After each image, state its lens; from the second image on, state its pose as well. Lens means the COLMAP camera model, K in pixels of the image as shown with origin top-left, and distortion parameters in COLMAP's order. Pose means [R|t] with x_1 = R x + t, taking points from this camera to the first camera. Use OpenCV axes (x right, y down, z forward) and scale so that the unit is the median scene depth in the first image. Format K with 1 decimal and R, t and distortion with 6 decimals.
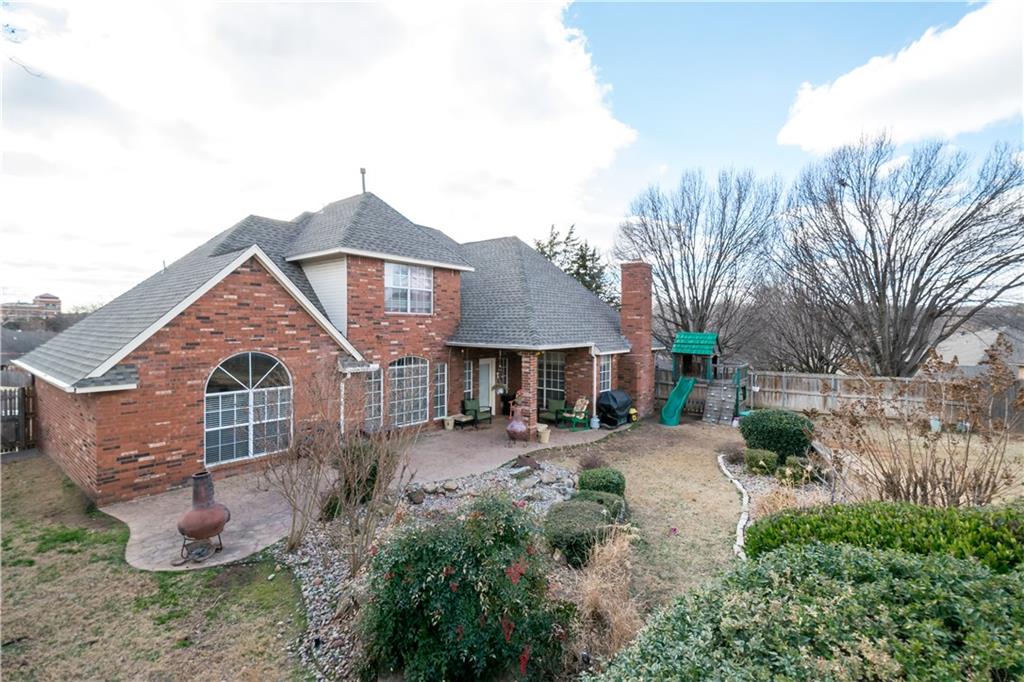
lens RADIAL K [[449.4, 0, 515.8], [0, 449.4, 337.3], [0, 0, 1]] dist [0.021082, -0.007068]
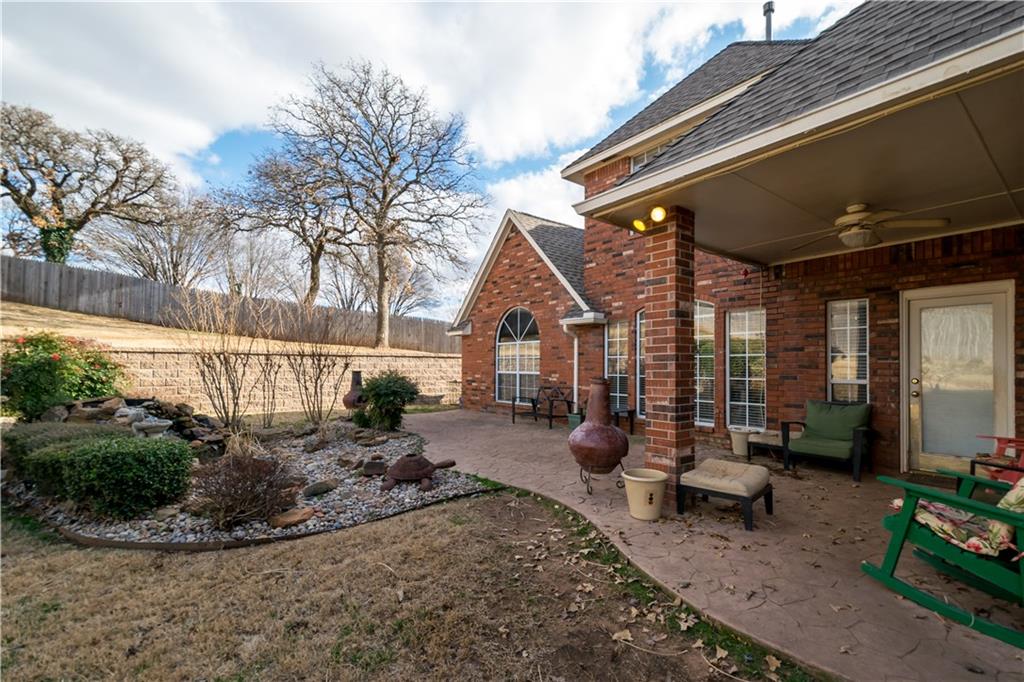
lens RADIAL K [[449.4, 0, 521.1], [0, 449.4, 358.2], [0, 0, 1]] dist [0.021082, -0.007068]
pose [[-0.225050, -0.021320, -0.974114, 0.436251], [-0.027935, 0.999491, -0.015422, 0.158136], [0.973947, 0.023741, -0.225531, 1.150254]]
